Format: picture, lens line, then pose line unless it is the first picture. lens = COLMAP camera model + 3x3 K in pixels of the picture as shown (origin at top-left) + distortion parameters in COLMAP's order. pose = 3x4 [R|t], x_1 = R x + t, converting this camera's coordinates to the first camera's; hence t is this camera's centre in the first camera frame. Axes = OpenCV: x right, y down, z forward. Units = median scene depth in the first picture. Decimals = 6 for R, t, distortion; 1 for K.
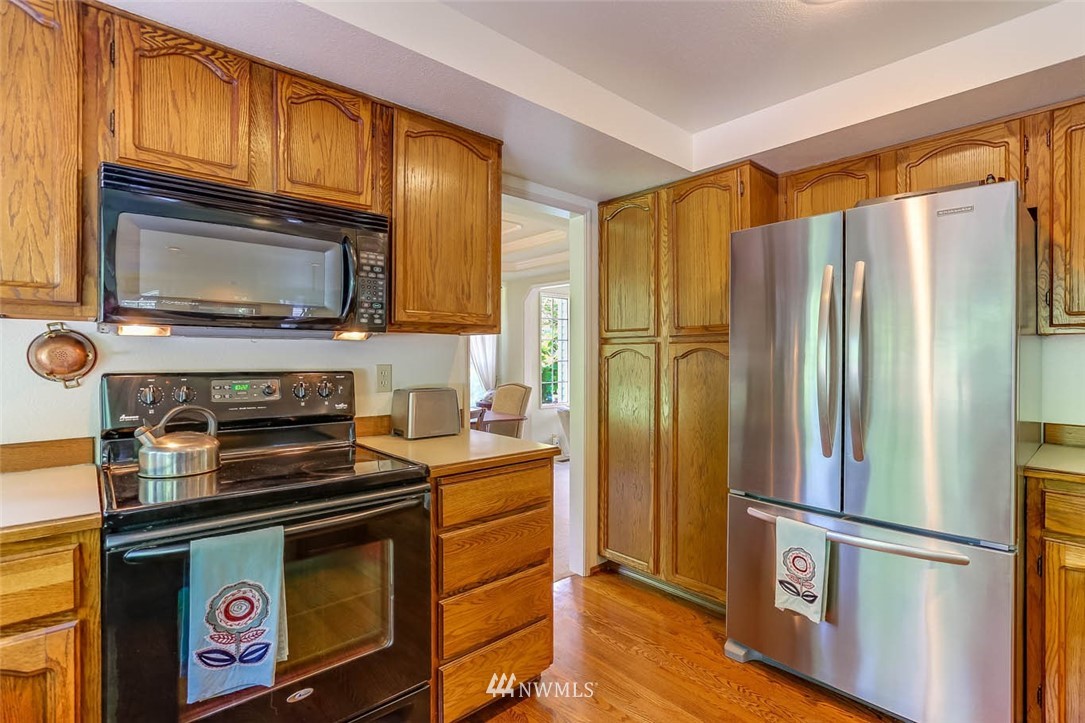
lens RADIAL K [[523.7, 0, 541.9], [0, 523.7, 356.3], [0, 0, 1]] dist [-0.025518, 0.000034]
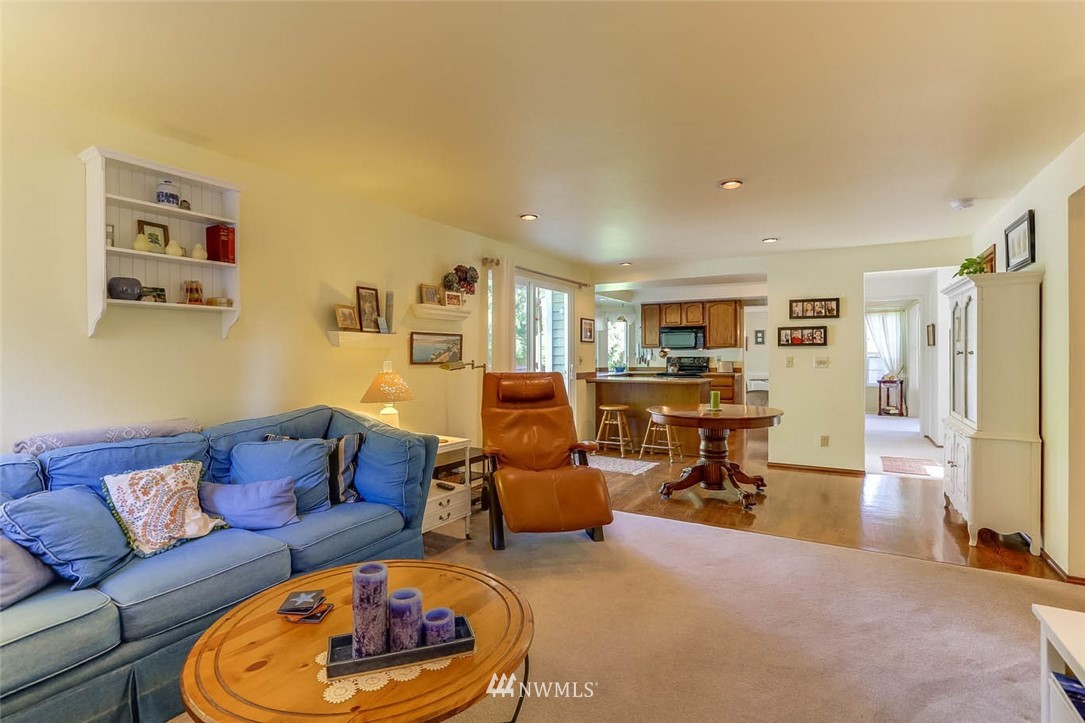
lens RADIAL K [[524.6, 0, 523.3], [0, 524.6, 357.6], [0, 0, 1]] dist [-0.001456, 0.000253]
pose [[0.296280, 0.002671, -0.955098, 4.099031], [0.003875, 0.999984, 0.003999, 0.009520], [0.955093, -0.004886, 0.296265, -2.202008]]
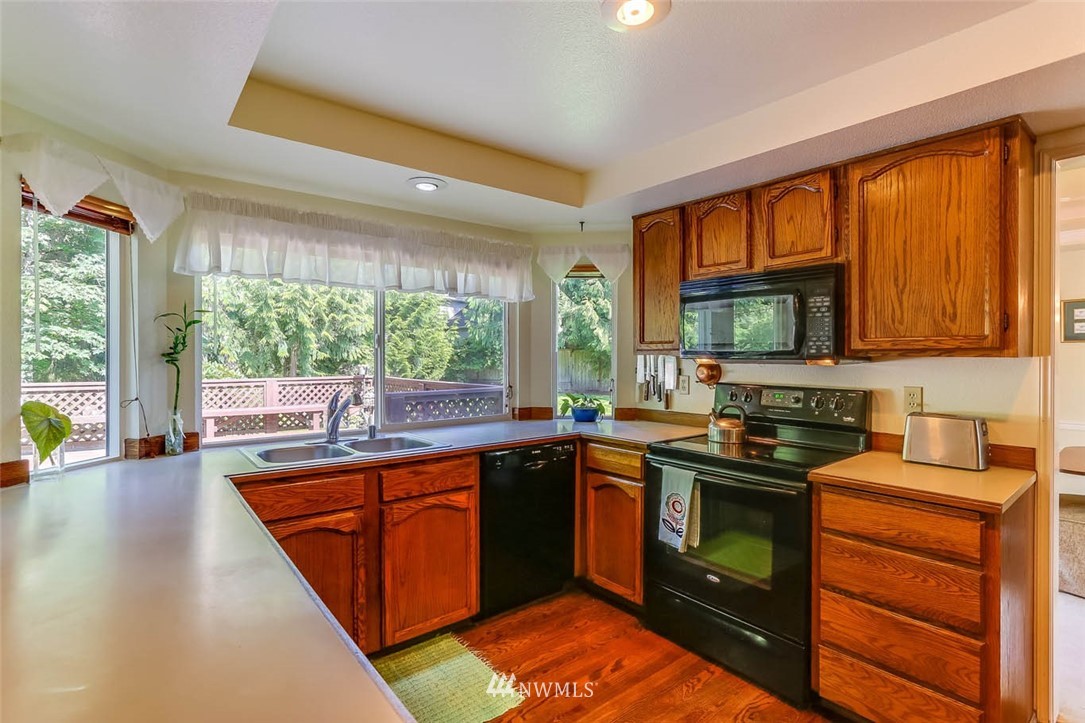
lens RADIAL K [[524.6, 0, 523.3], [0, 524.6, 357.6], [0, 0, 1]] dist [-0.001456, 0.000253]
pose [[-0.075812, 0.003801, -0.997115, 0.983968], [-0.001181, 0.999992, 0.003901, -0.056268], [0.997121, 0.001473, -0.075807, 0.387229]]
